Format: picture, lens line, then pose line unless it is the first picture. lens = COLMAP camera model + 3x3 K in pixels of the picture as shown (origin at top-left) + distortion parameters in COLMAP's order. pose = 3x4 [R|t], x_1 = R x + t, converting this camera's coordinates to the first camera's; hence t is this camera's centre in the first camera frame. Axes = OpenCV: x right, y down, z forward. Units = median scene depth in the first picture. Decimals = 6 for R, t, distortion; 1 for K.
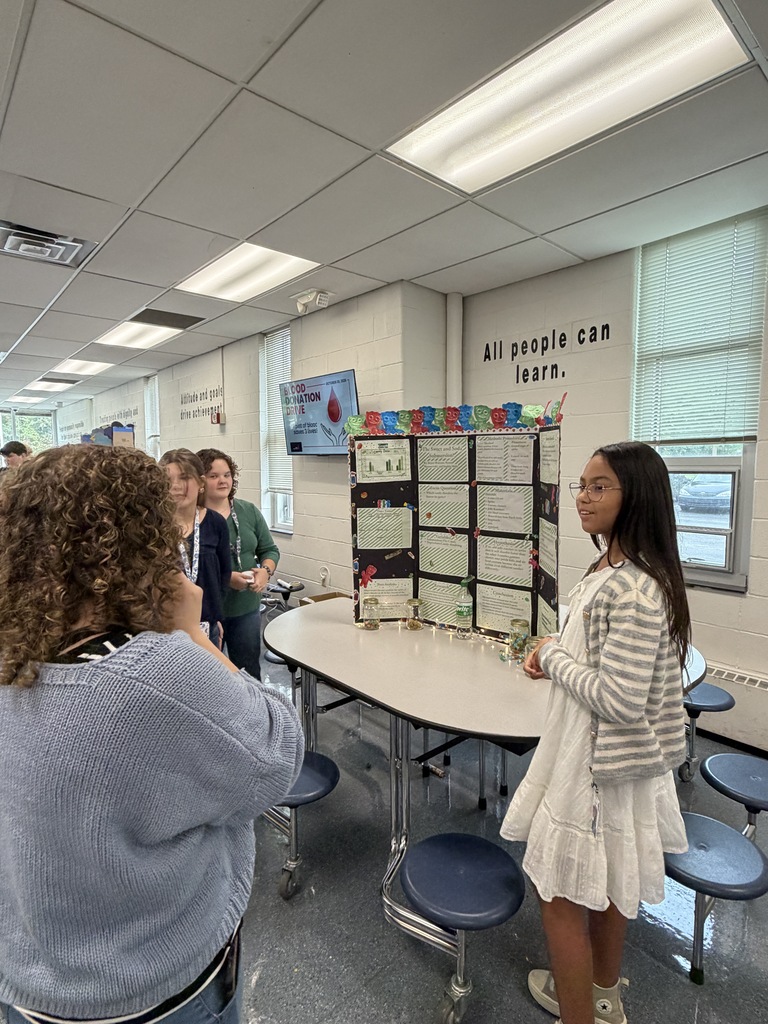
lens RADIAL K [[537.2, 0, 384.0], [0, 537.2, 512.0], [0, 0, 1]] dist [0.001262, 0.000229]
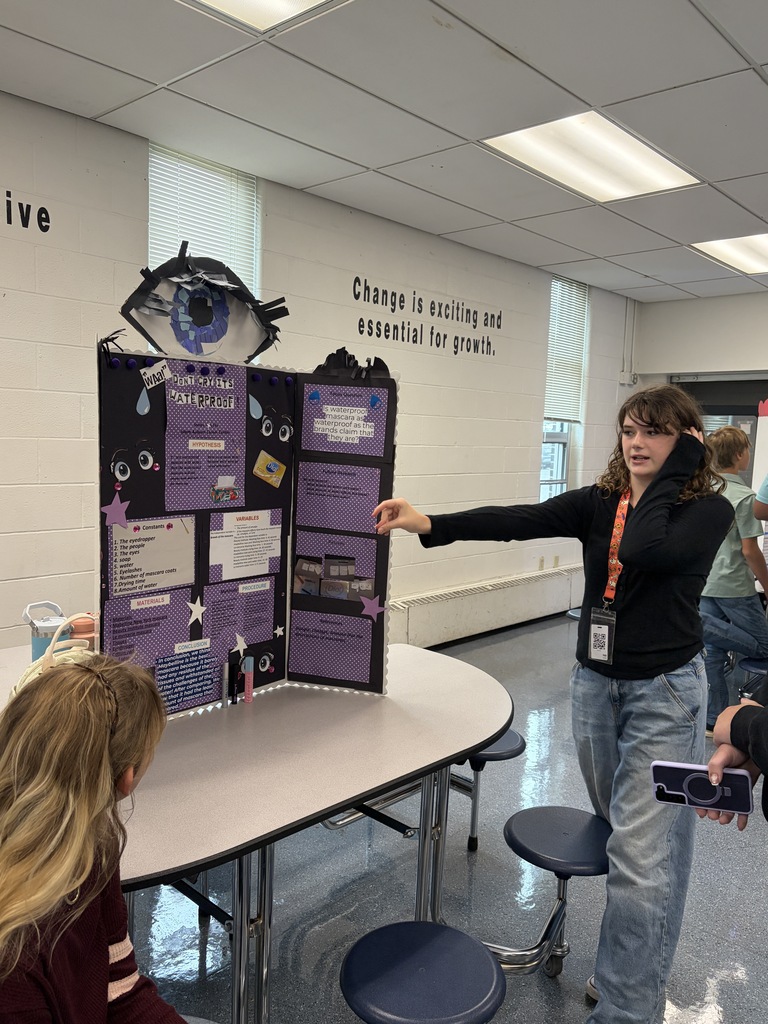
lens RADIAL K [[817.0, 0, 384.0], [0, 817.0, 512.0], [0, 0, 1]] dist [0.003762, 0.001694]
pose [[-0.111618, -0.098493, 0.988858, -0.943971], [0.054437, 0.992976, 0.105047, -0.086902], [-0.992259, 0.065555, -0.105473, 1.014084]]
